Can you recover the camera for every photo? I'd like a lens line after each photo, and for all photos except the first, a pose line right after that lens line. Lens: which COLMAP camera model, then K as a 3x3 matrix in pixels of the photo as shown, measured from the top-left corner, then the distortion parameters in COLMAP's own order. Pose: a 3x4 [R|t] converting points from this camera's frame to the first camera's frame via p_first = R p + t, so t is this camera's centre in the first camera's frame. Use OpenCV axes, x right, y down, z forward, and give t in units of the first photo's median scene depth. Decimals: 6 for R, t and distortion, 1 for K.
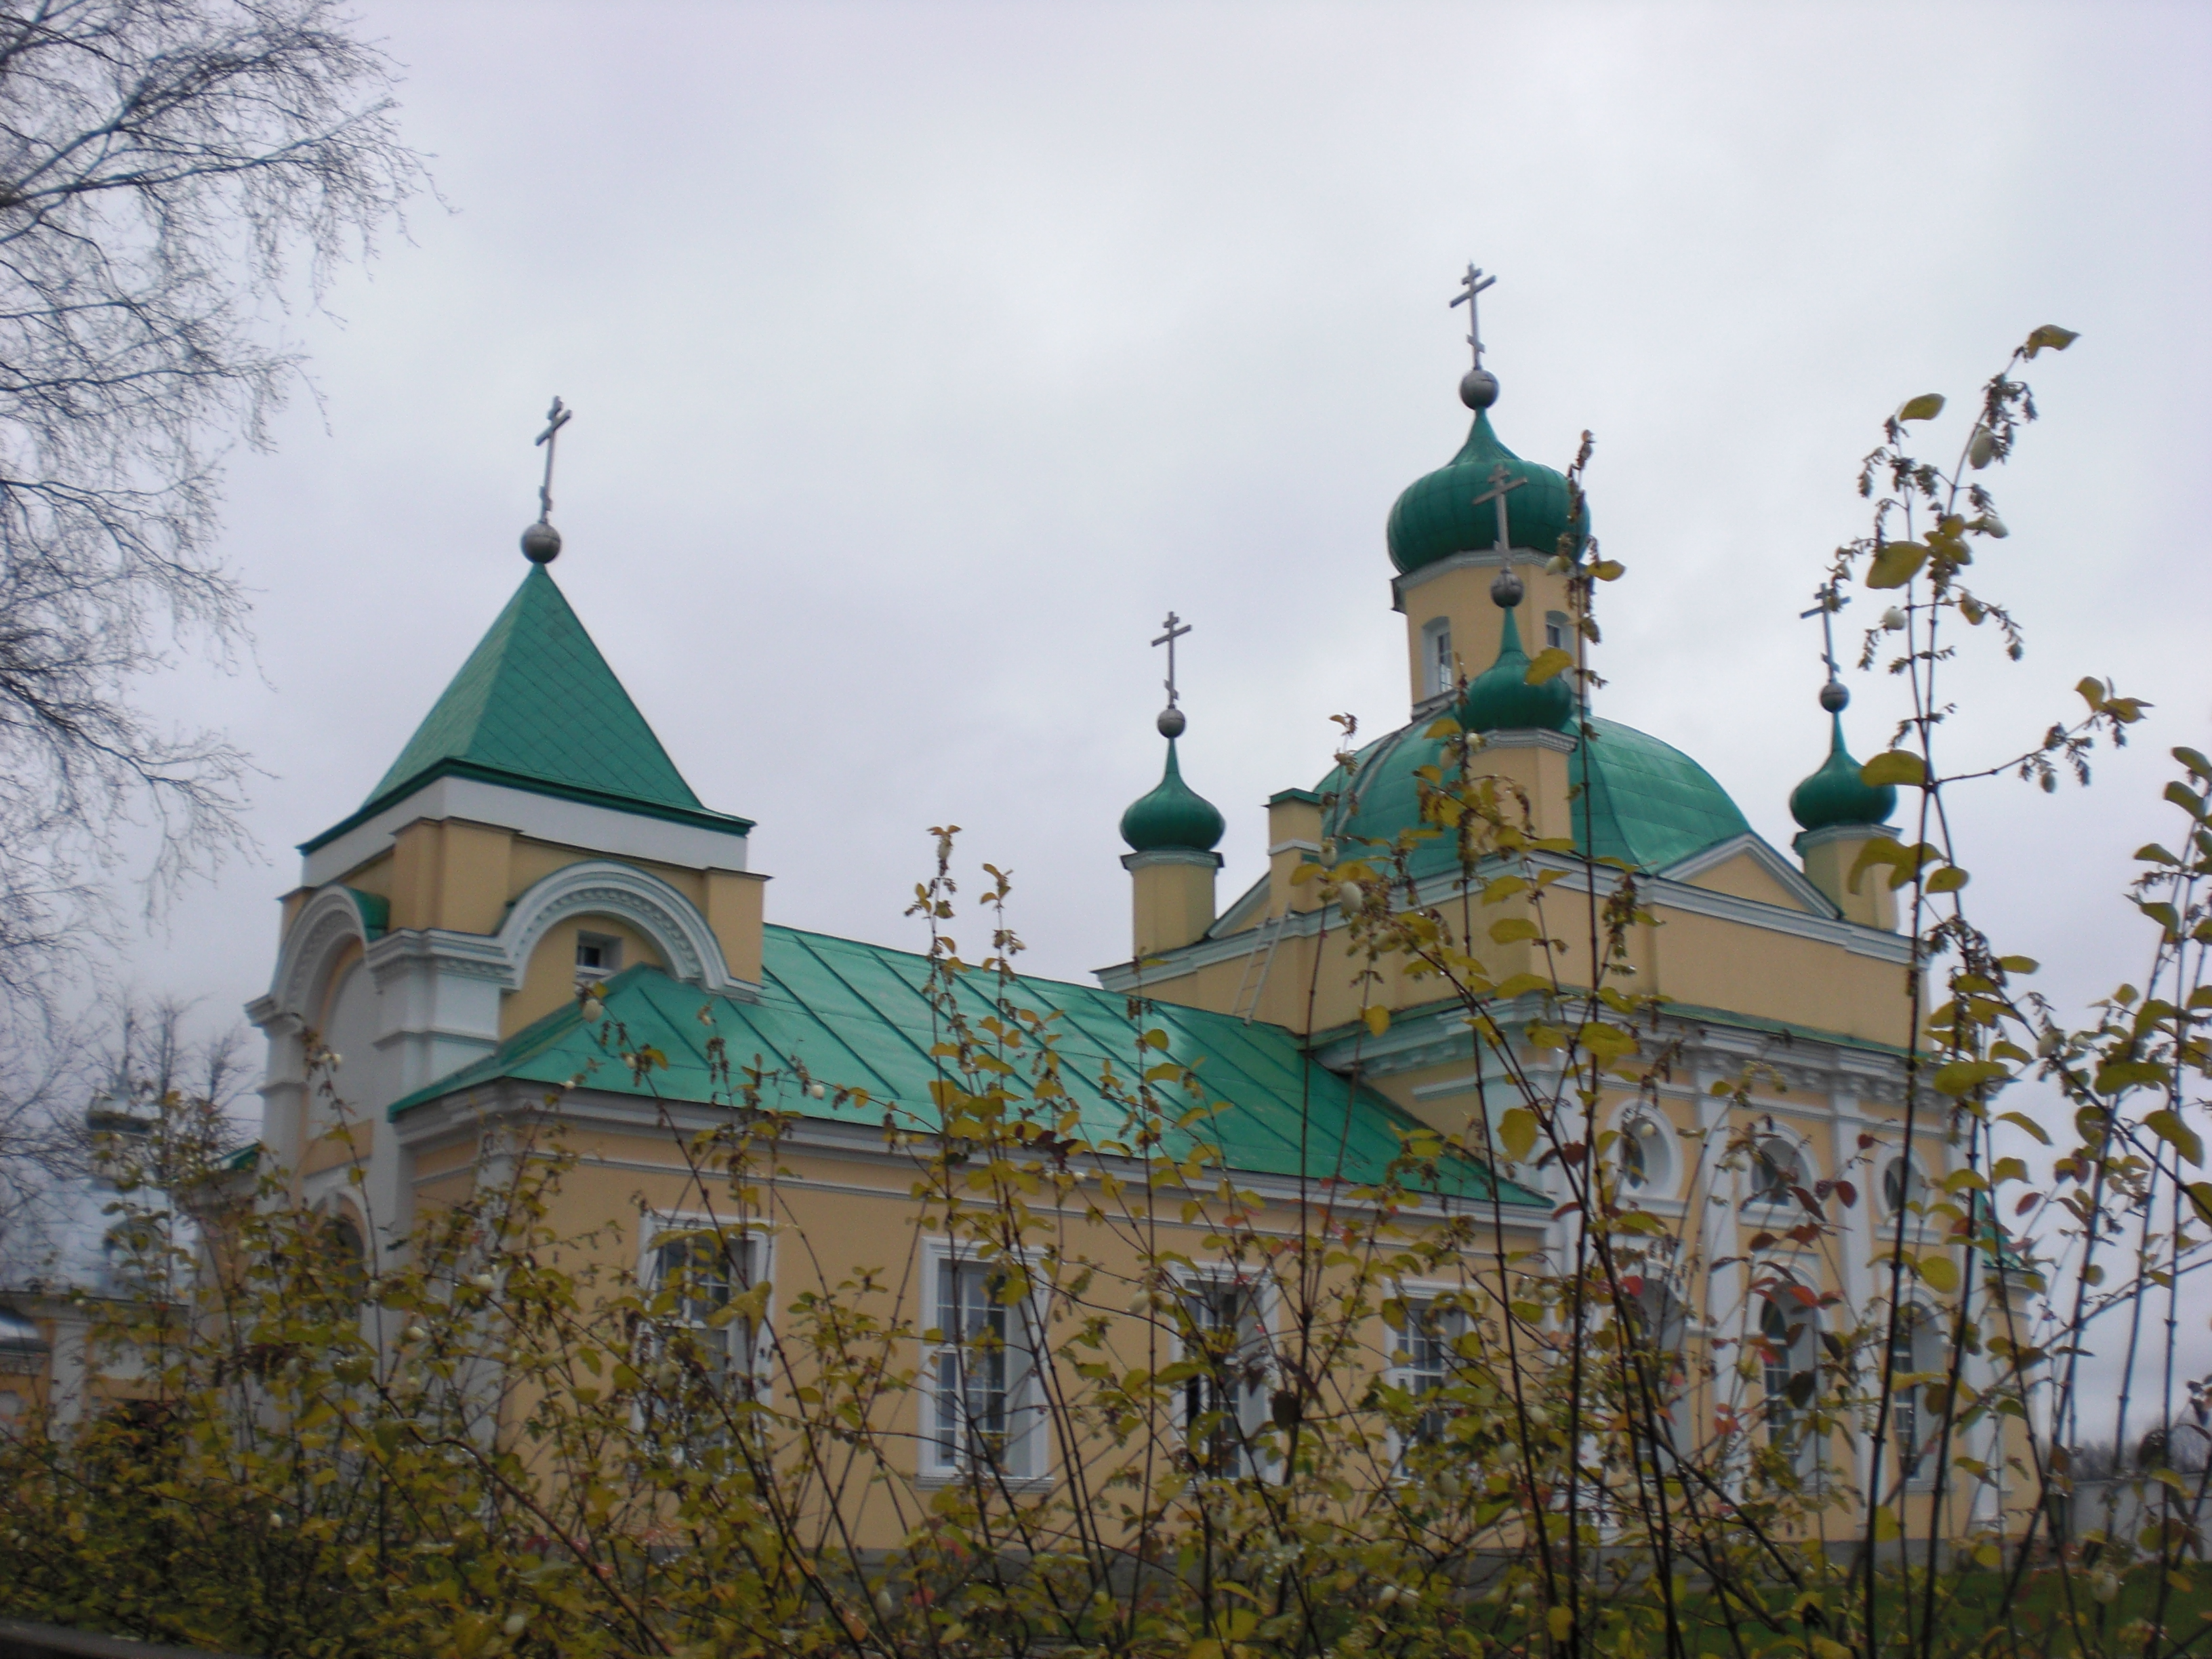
lens RADIAL K [[2472.8, 0, 1143.3], [0, 2472.8, 882.6], [0, 0, 1]] dist [-0.067239, -0.215666]
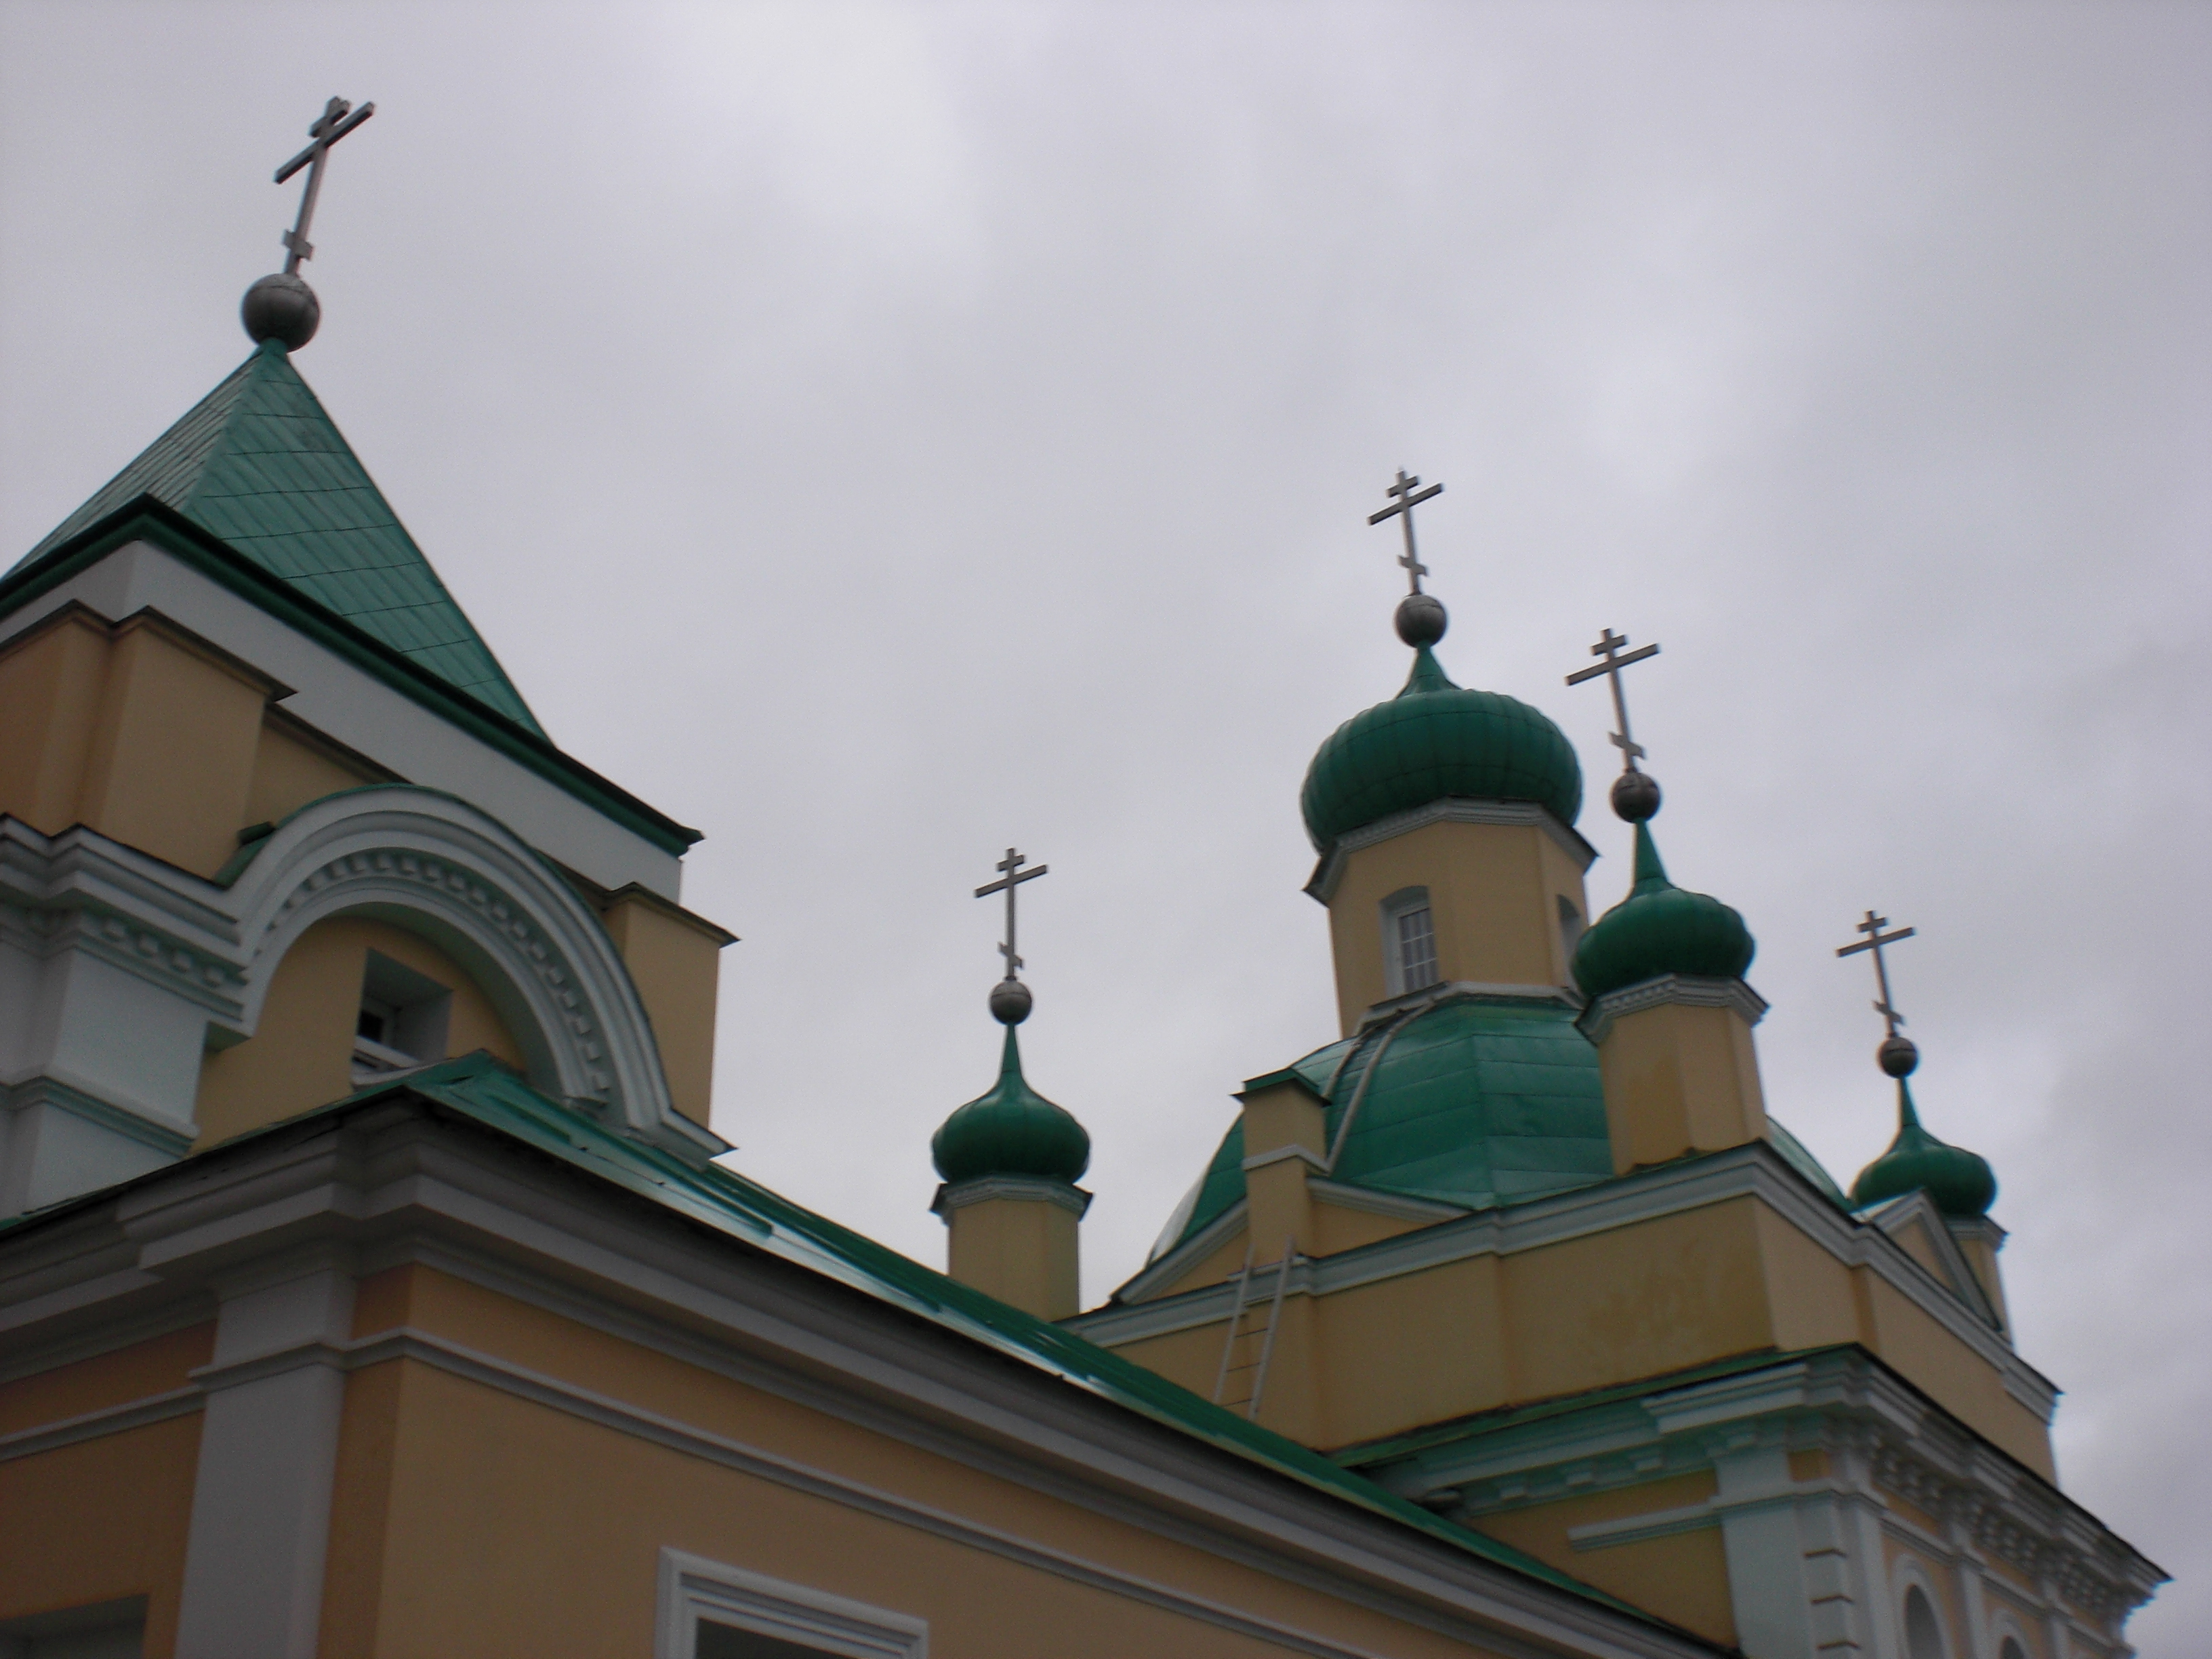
lens RADIAL K [[2472.8, 0, 1143.3], [0, 2472.8, 882.6], [0, 0, 1]] dist [-0.067239, -0.215666]
pose [[0.953161, 0.126036, 0.274954, -0.207672], [-0.054497, 0.965731, -0.253758, 0.105108], [-0.297514, 0.226888, 0.927366, 0.522649]]
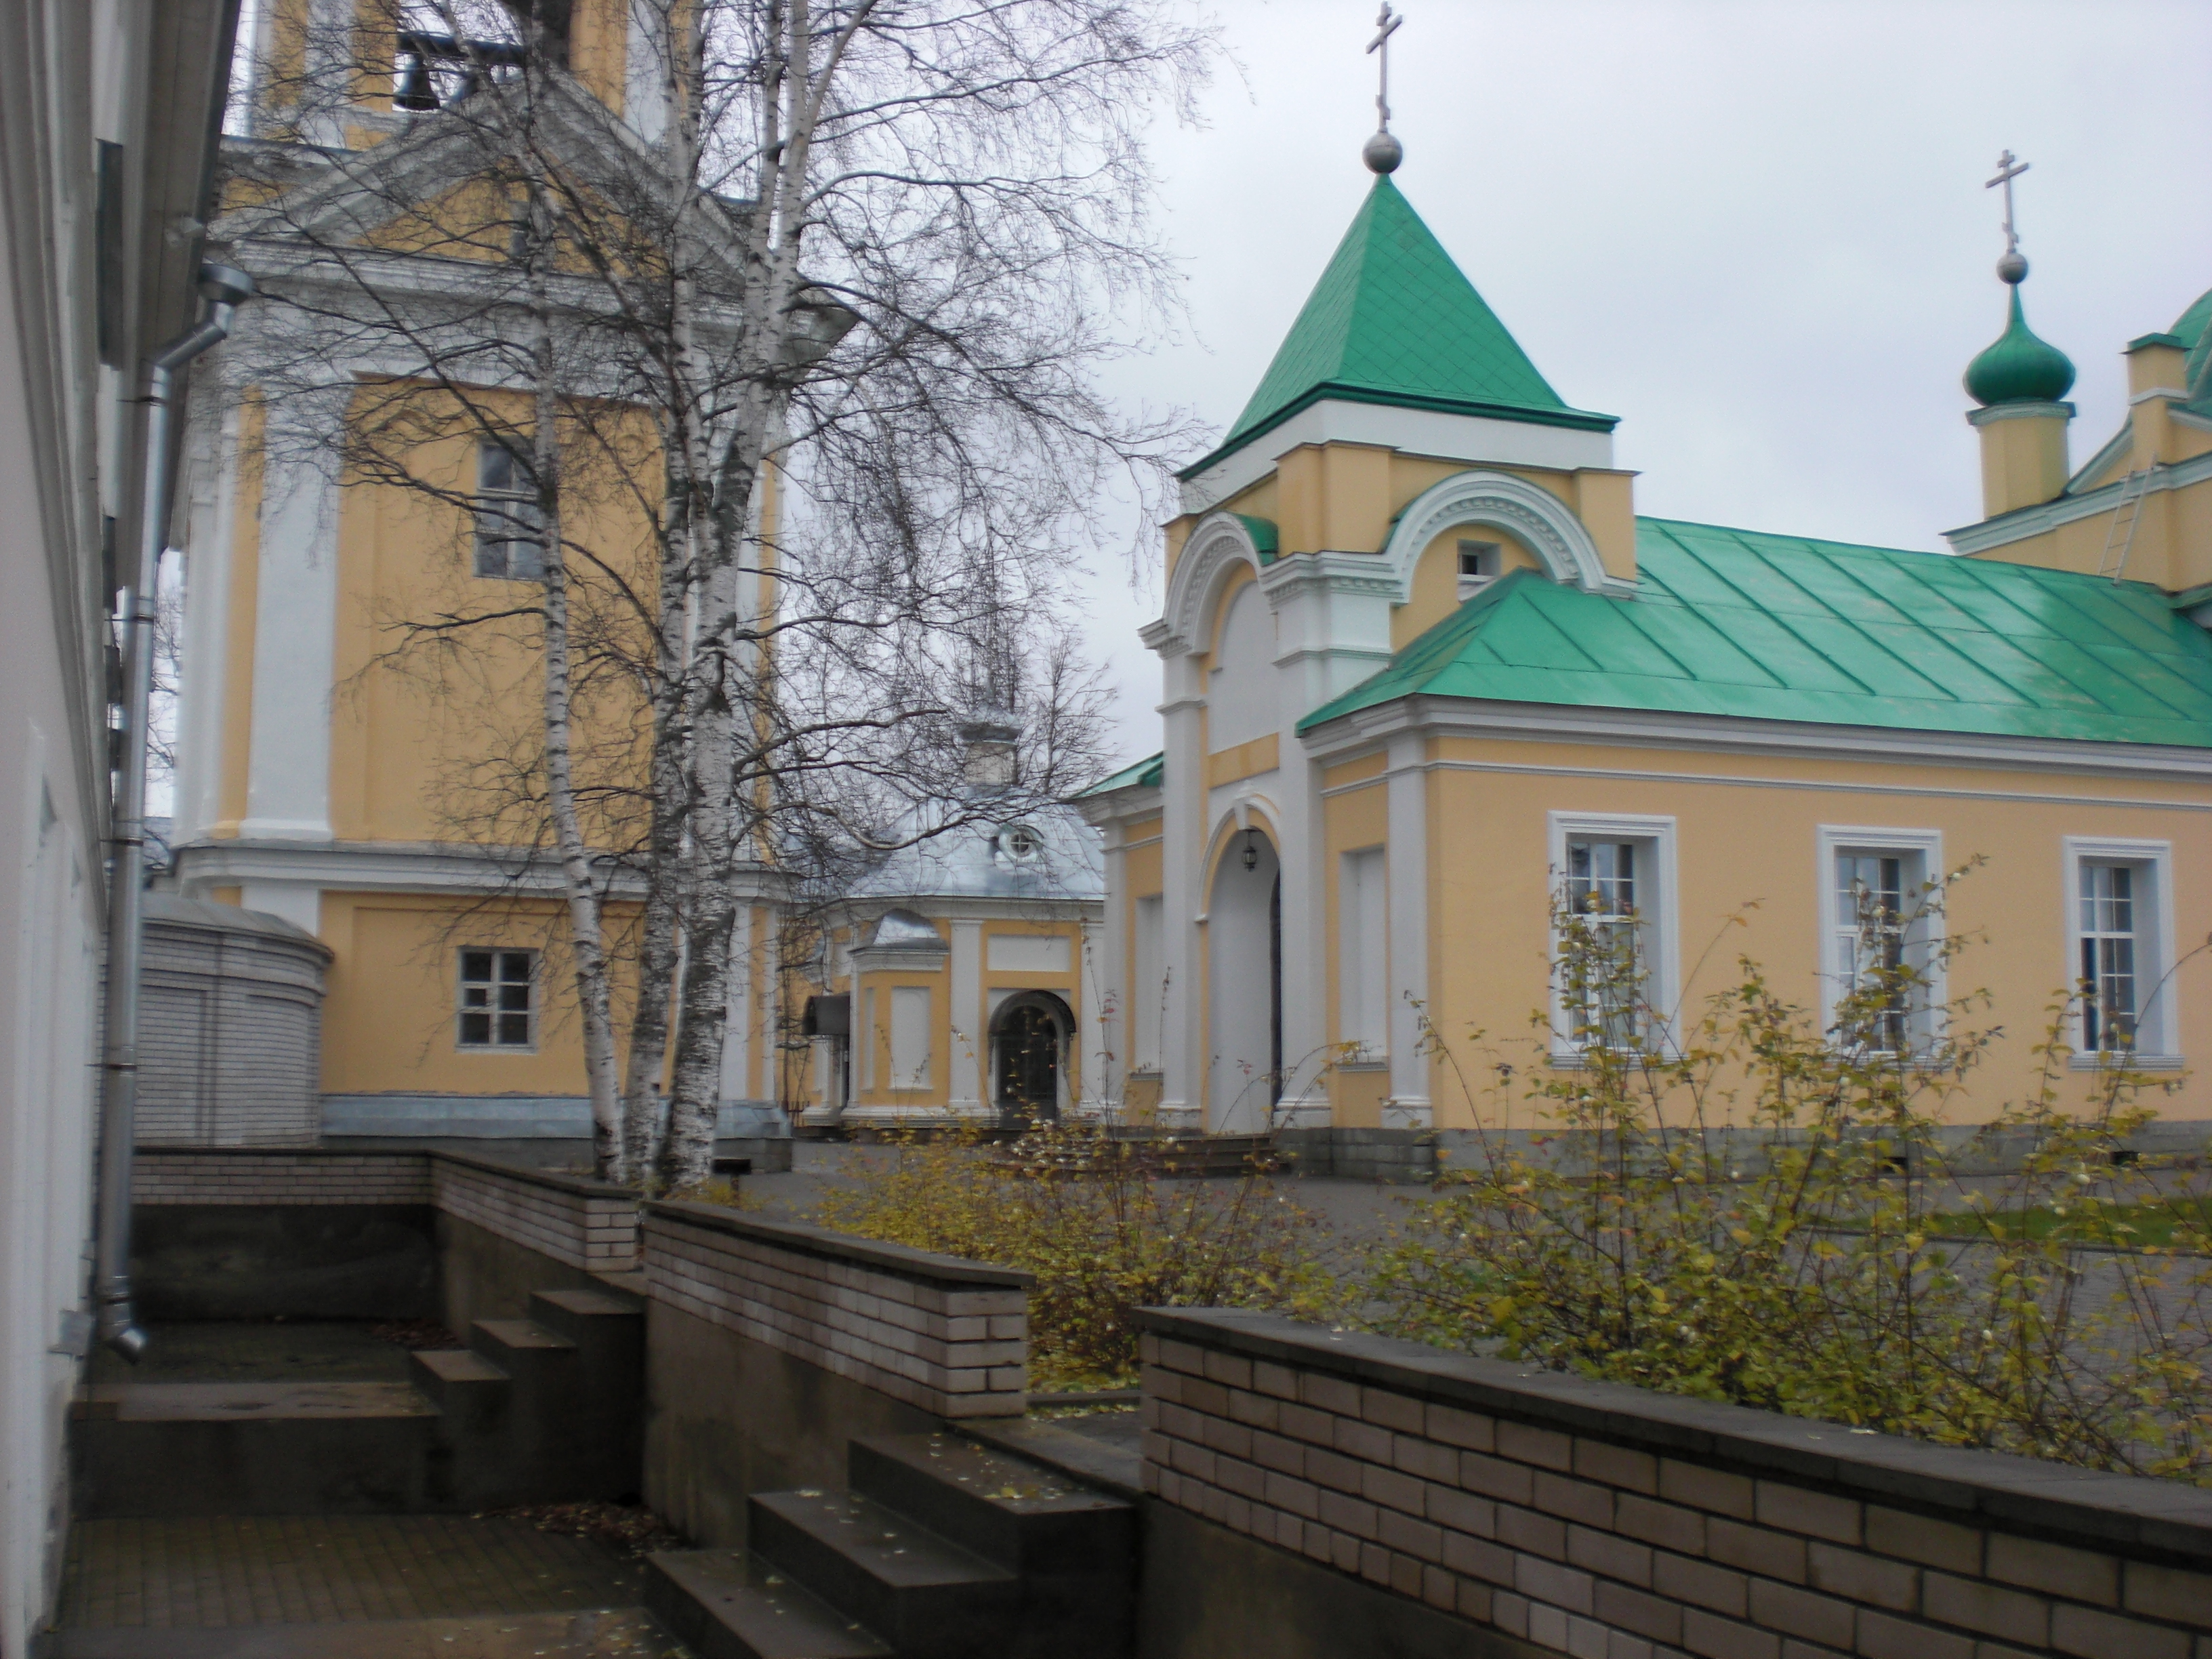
lens RADIAL K [[2472.8, 0, 1143.3], [0, 2472.8, 882.6], [0, 0, 1]] dist [-0.067239, -0.215666]
pose [[0.951702, -0.024798, -0.306019, -0.040835], [0.079572, 0.982598, 0.167839, -0.022107], [0.296531, -0.184083, 0.937114, -0.026551]]
